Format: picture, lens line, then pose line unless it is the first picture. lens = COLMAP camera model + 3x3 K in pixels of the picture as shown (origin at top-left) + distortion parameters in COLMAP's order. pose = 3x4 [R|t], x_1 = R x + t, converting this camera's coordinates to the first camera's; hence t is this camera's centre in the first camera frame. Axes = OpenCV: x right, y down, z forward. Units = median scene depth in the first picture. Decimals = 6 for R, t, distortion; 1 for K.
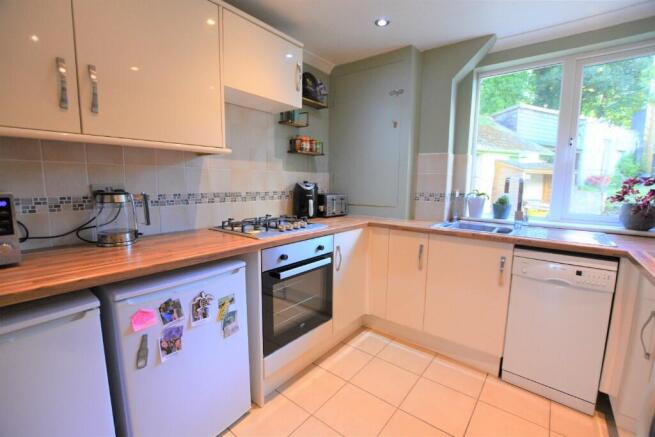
lens RADIAL K [[290.5, 0, 327.5], [0, 290.5, 218.5], [0, 0, 1]] dist [-0.020144, -0.000260]
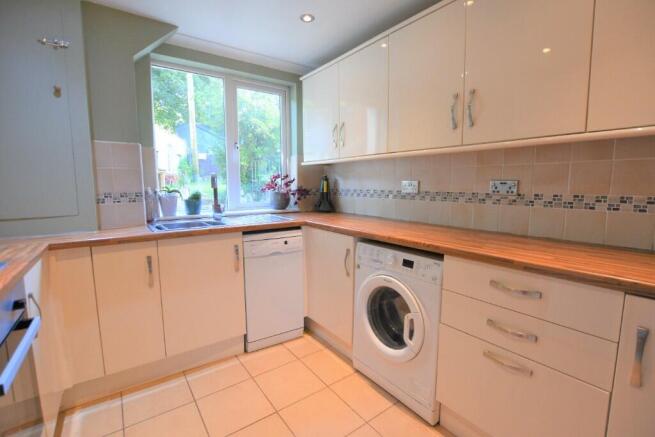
lens RADIAL K [[298.0, 0, 327.5], [0, 298.0, 218.5], [0, 0, 1]] dist [-0.015159, -0.000014]
pose [[0.264782, -0.125732, 0.956076, -0.315539], [0.128474, 0.987224, 0.094248, -0.025388], [-0.955712, 0.097875, 0.277552, 0.282210]]
